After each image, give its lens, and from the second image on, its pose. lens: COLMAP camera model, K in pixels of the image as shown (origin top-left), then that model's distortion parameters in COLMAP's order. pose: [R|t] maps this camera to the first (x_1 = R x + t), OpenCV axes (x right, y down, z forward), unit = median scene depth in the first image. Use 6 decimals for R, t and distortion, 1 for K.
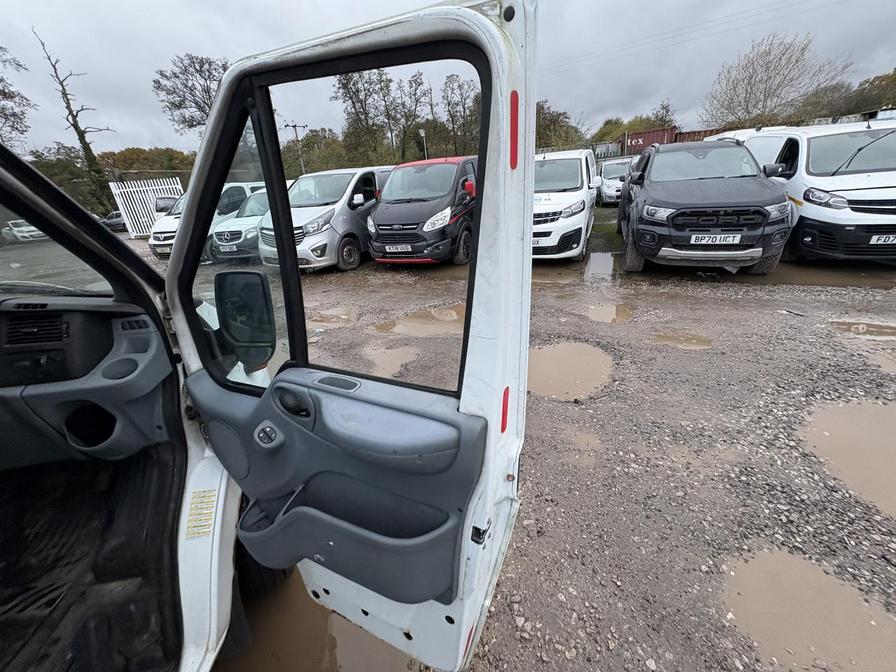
lens RADIAL K [[356.7, 0, 447.7], [0, 356.7, 336.5], [0, 0, 1]] dist [-0.000863, 0.000465]
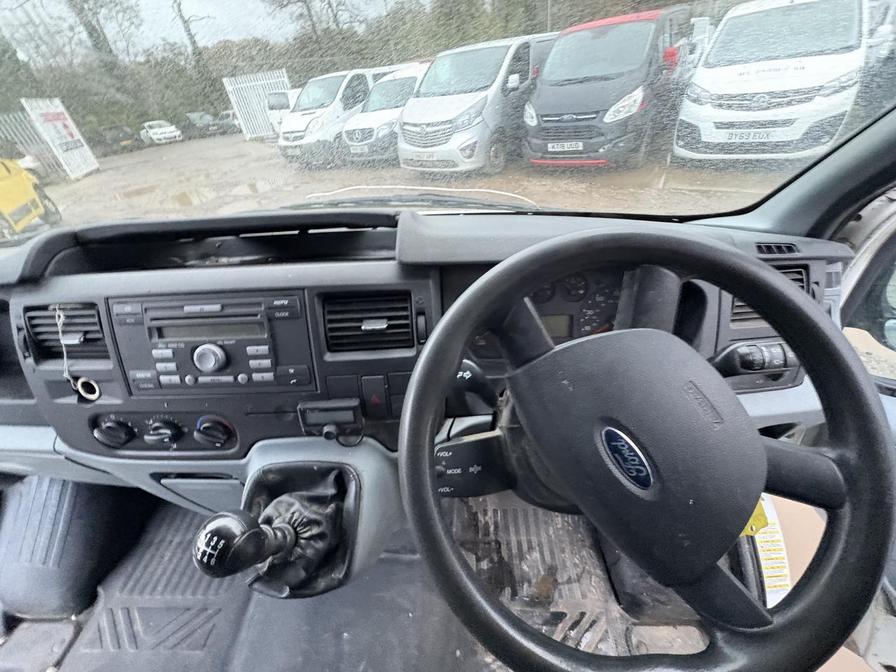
lens RADIAL K [[356.7, 0, 448.7], [0, 356.7, 336.4], [0, 0, 1]] dist [-0.000863, 0.000465]
pose [[0.977071, 0.091271, -0.192361, -0.206989], [-0.042444, 0.968822, 0.244096, -0.010862], [0.208642, -0.230334, 0.950481, 0.056875]]
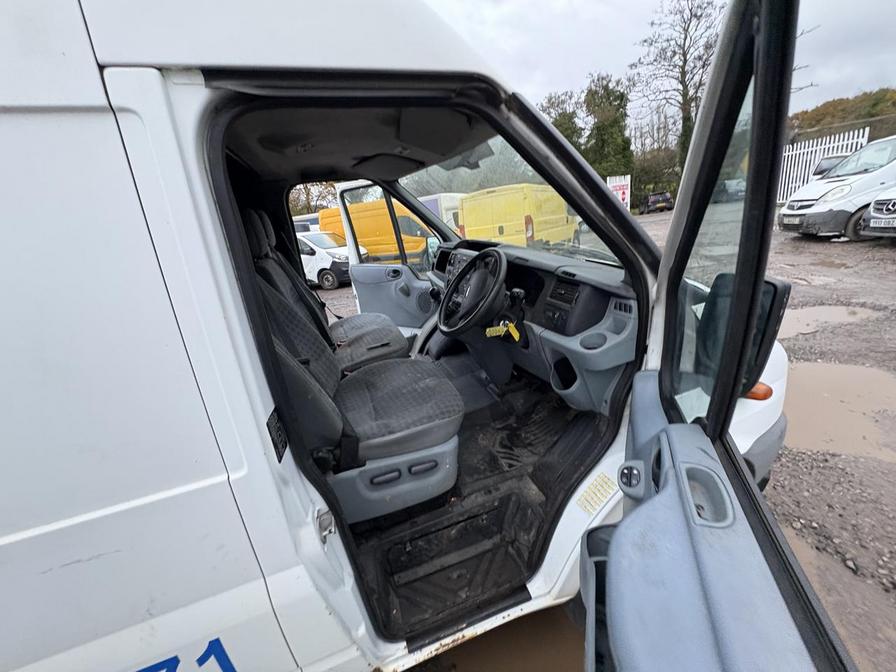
lens RADIAL K [[356.7, 0, 448.9], [0, 356.7, 336.2], [0, 0, 1]] dist [-0.000863, 0.000465]
pose [[0.148803, 0.347460, -0.925813, 0.008266], [-0.267017, 0.915577, 0.300701, -0.021922], [0.952134, 0.202463, 0.229018, 0.047142]]
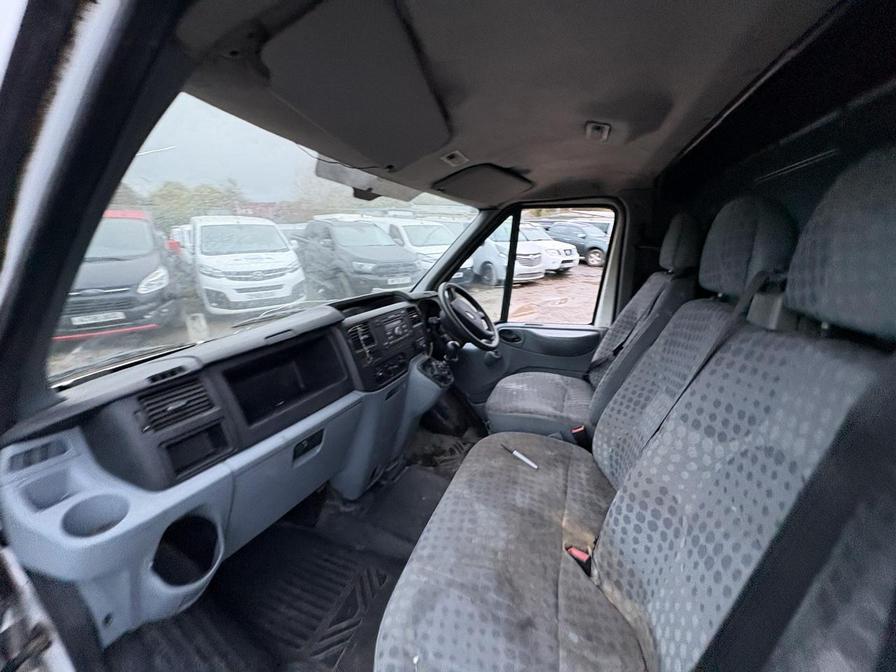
lens RADIAL K [[356.7, 0, 448.5], [0, 356.7, 334.1], [0, 0, 1]] dist [-0.000863, 0.000465]
pose [[0.514888, -0.176546, 0.838881, -0.411268], [0.313055, 0.949704, 0.007723, 0.018552], [-0.798052, 0.258639, 0.544260, -0.020984]]
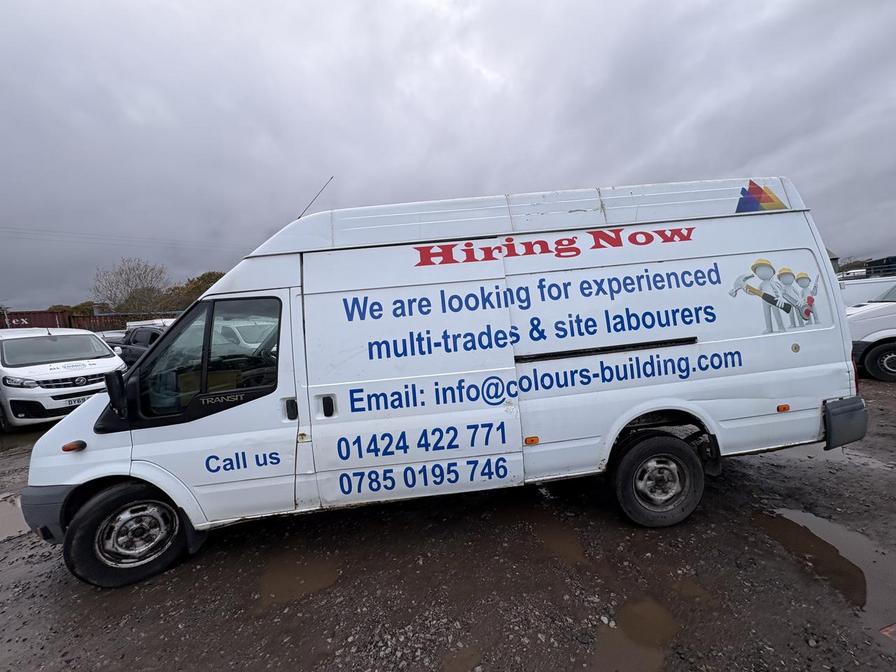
lens RADIAL K [[356.7, 0, 449.3], [0, 356.7, 340.2], [0, 0, 1]] dist [-0.000863, 0.000465]
pose [[0.122288, -0.001089, 0.992494, -0.742822], [0.443203, 0.894816, -0.053626, 0.137763], [-0.888041, 0.446434, 0.109908, -0.234847]]
